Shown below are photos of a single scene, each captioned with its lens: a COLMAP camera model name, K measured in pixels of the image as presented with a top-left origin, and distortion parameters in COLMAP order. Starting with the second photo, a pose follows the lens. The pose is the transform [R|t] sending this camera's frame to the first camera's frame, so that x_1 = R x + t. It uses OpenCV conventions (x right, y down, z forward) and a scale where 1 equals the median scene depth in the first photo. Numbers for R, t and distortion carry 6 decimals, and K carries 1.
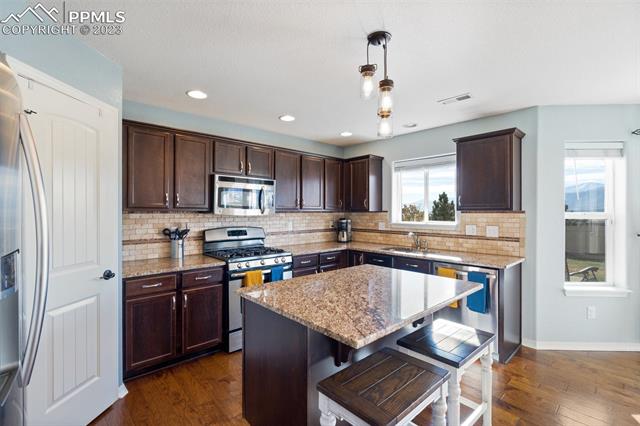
lens RADIAL K [[291.6, 0, 318.2], [0, 291.6, 211.9], [0, 0, 1]] dist [-0.016246, 0.000311]
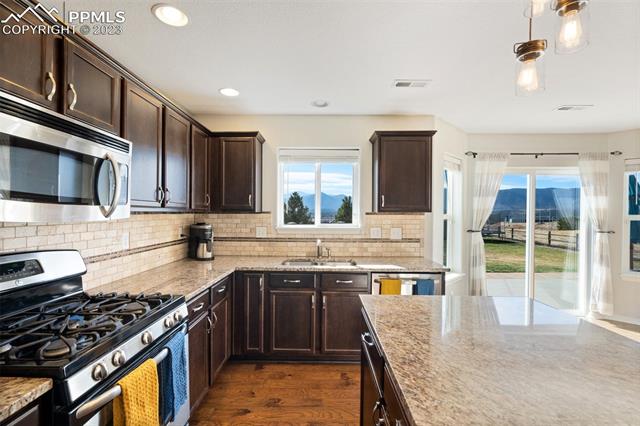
lens RADIAL K [[291.6, 0, 318.2], [0, 291.6, 217.1], [0, 0, 1]] dist [-0.016246, 0.000311]
pose [[0.683103, -0.007669, 0.730281, -0.265705], [-0.004128, 0.999888, 0.014362, -0.000898], [-0.730310, -0.012826, 0.682996, 0.460407]]
